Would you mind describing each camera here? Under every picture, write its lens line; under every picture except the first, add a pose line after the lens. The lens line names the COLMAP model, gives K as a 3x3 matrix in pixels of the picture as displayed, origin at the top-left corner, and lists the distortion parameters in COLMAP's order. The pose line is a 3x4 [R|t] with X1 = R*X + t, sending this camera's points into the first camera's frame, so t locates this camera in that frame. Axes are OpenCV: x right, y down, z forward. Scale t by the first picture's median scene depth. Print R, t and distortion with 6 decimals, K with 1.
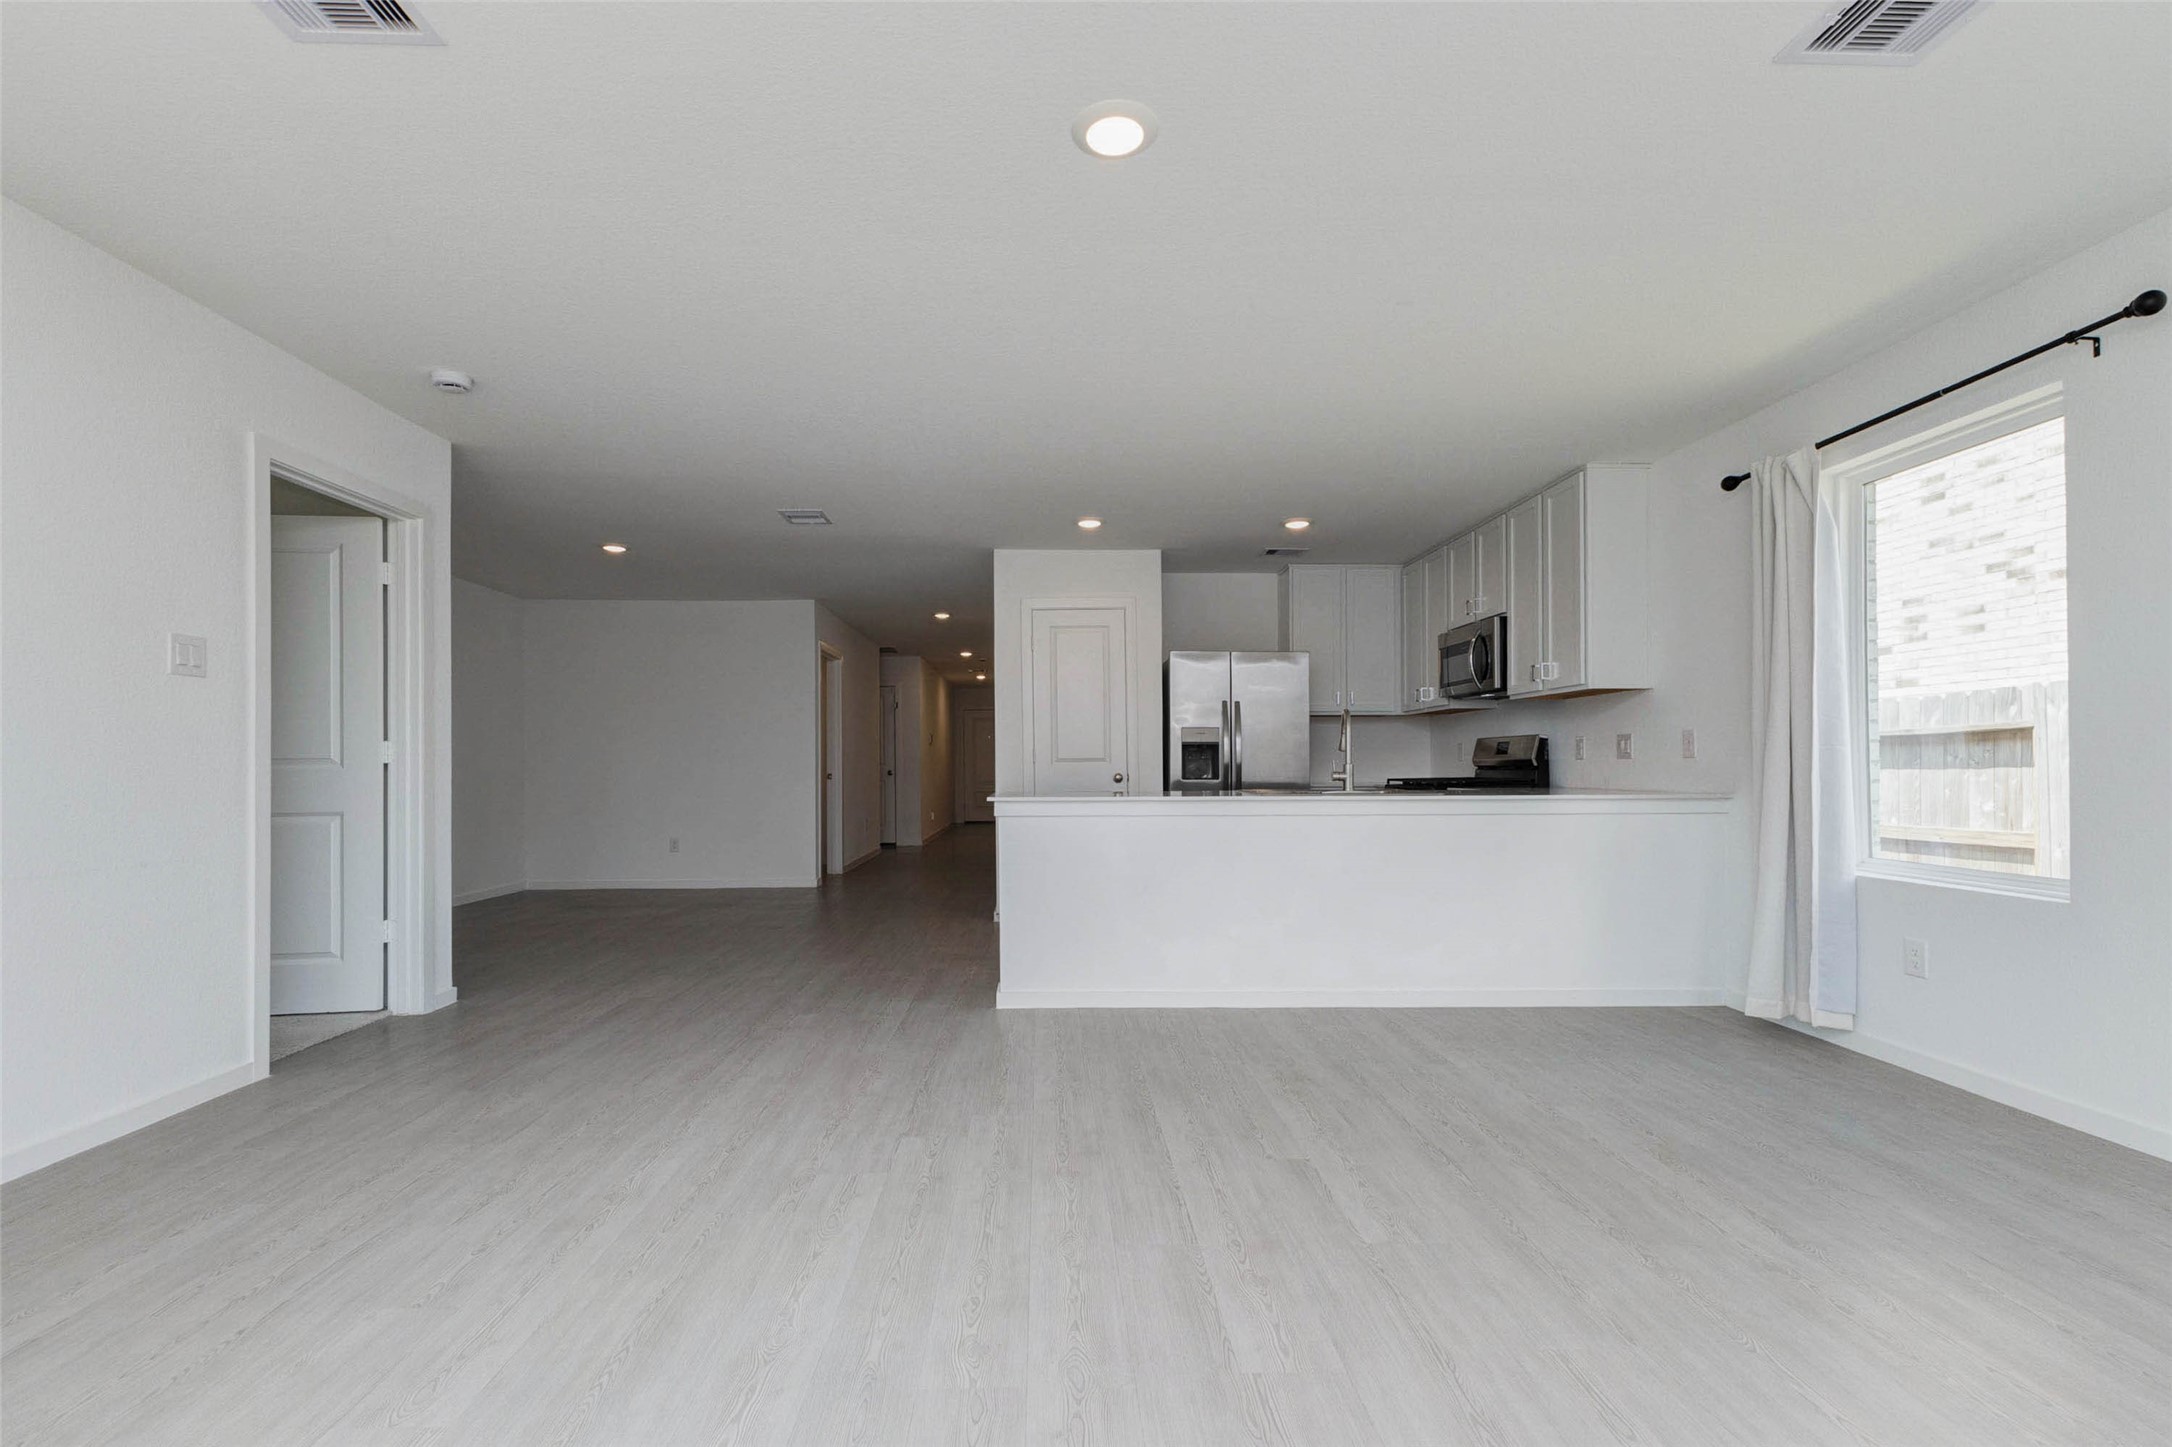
lens RADIAL K [[942.3, 0, 1081.9], [0, 942.3, 760.3], [0, 0, 1]] dist [0.013742, -0.000282]
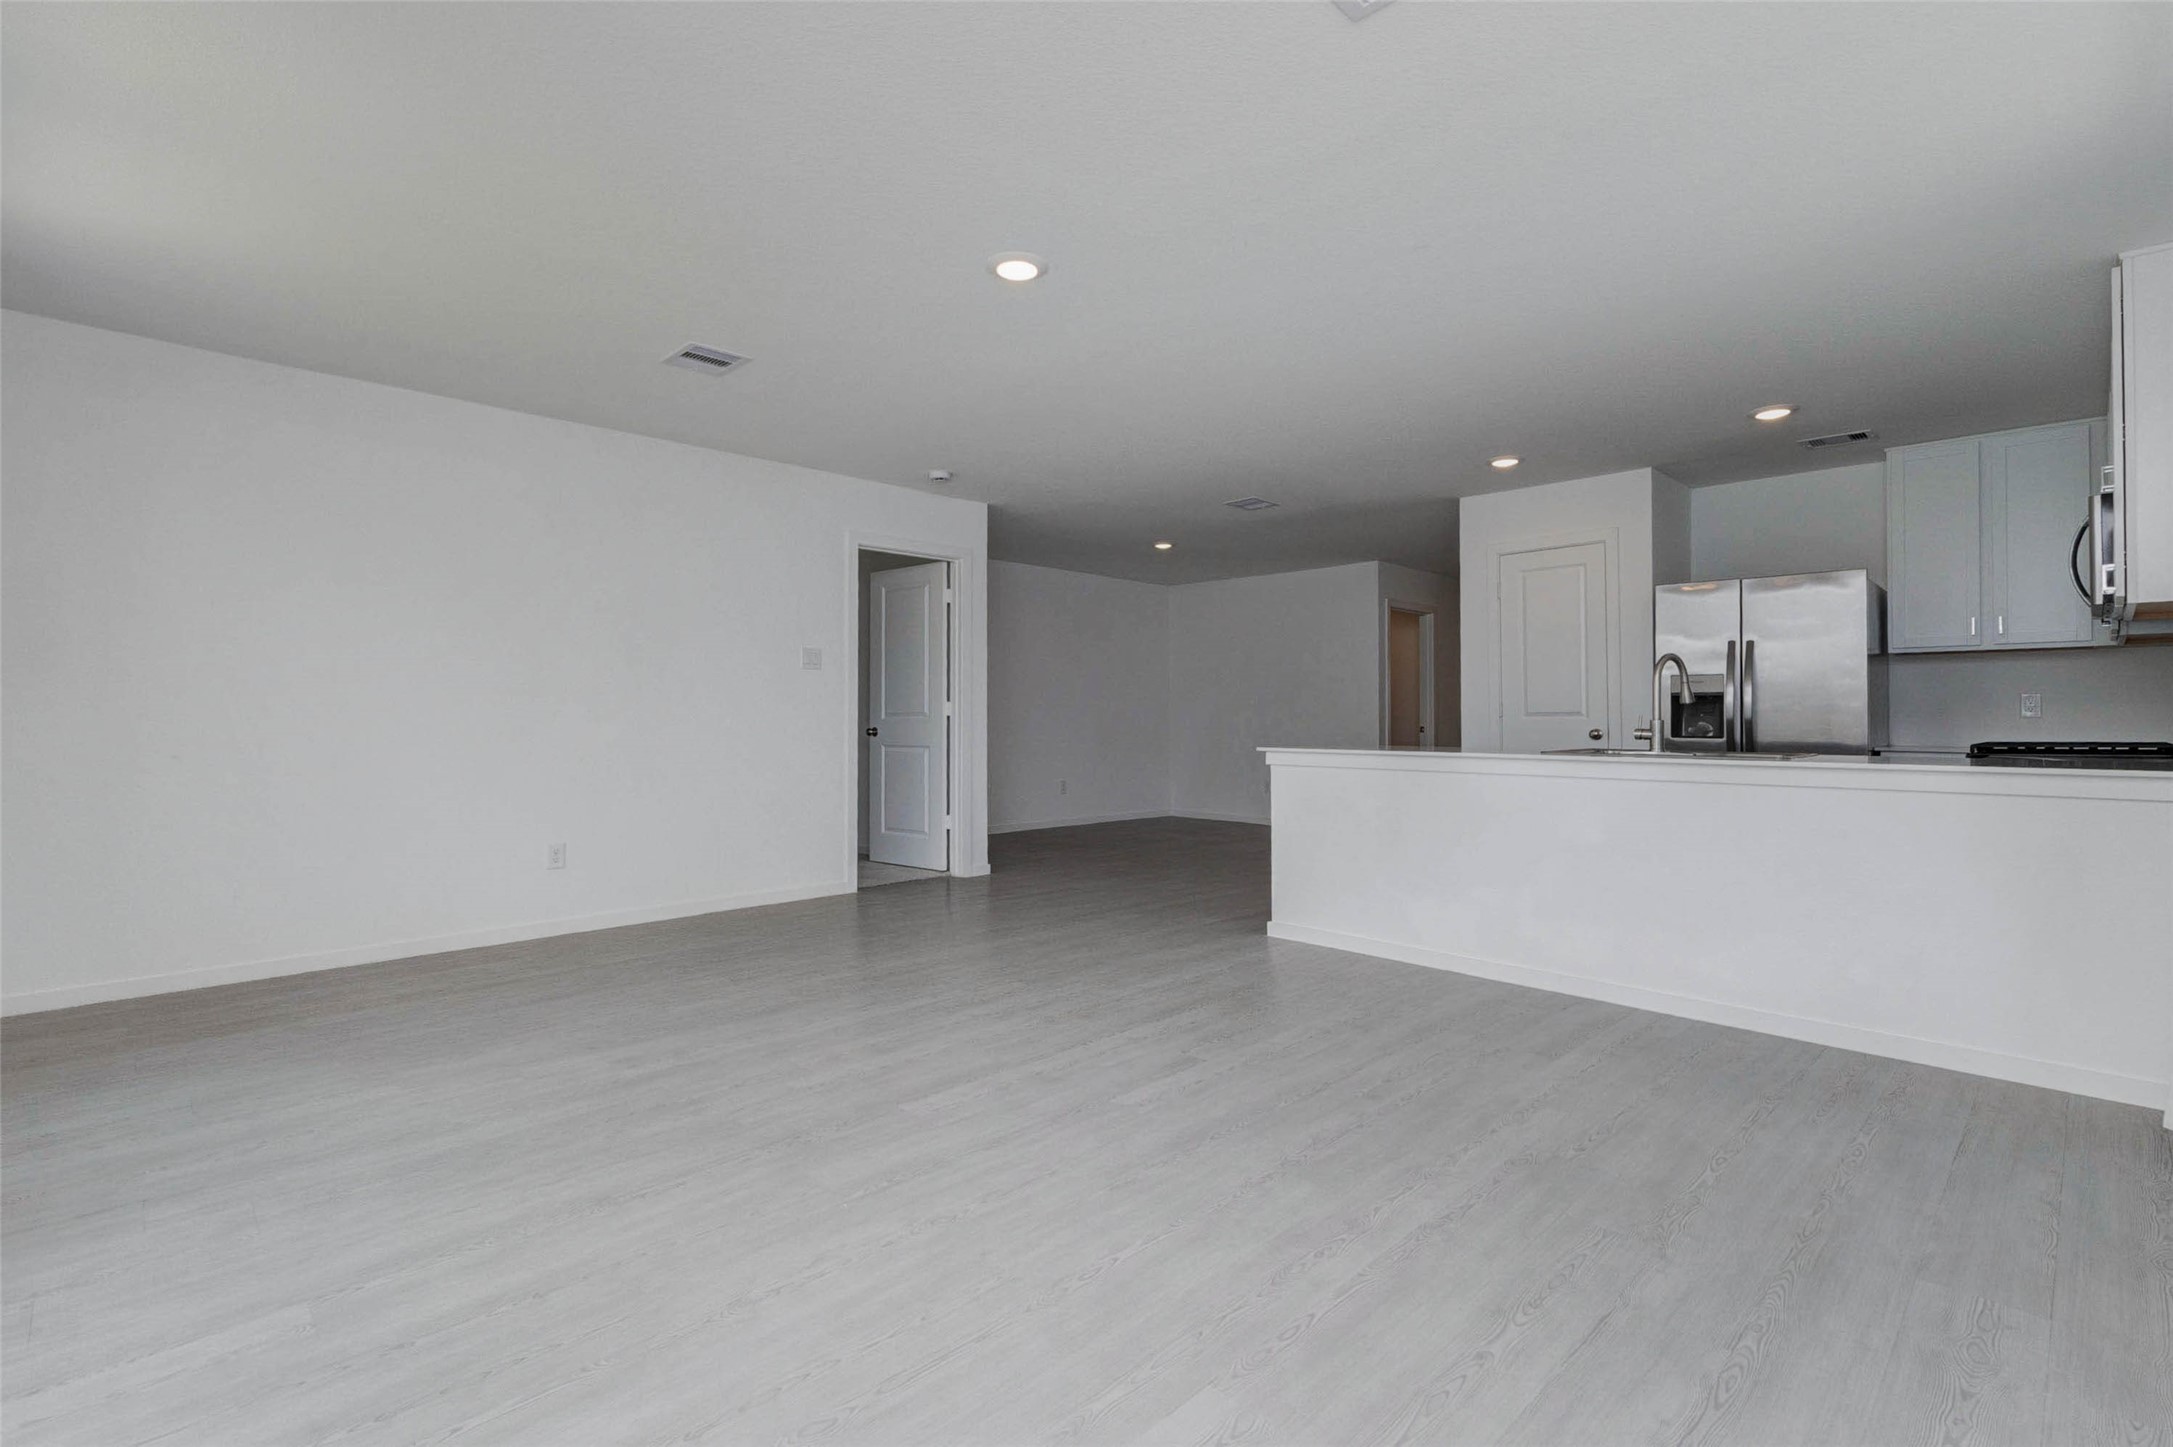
lens RADIAL K [[975.0, 0, 1086.1], [0, 975.0, 698.9], [0, 0, 1]] dist [0.010535, -0.000017]
pose [[0.694448, -0.009534, -0.719480, 0.563007], [-0.000985, 0.999899, -0.014200, -0.001711], [0.719542, 0.010570, 0.694368, 0.034534]]
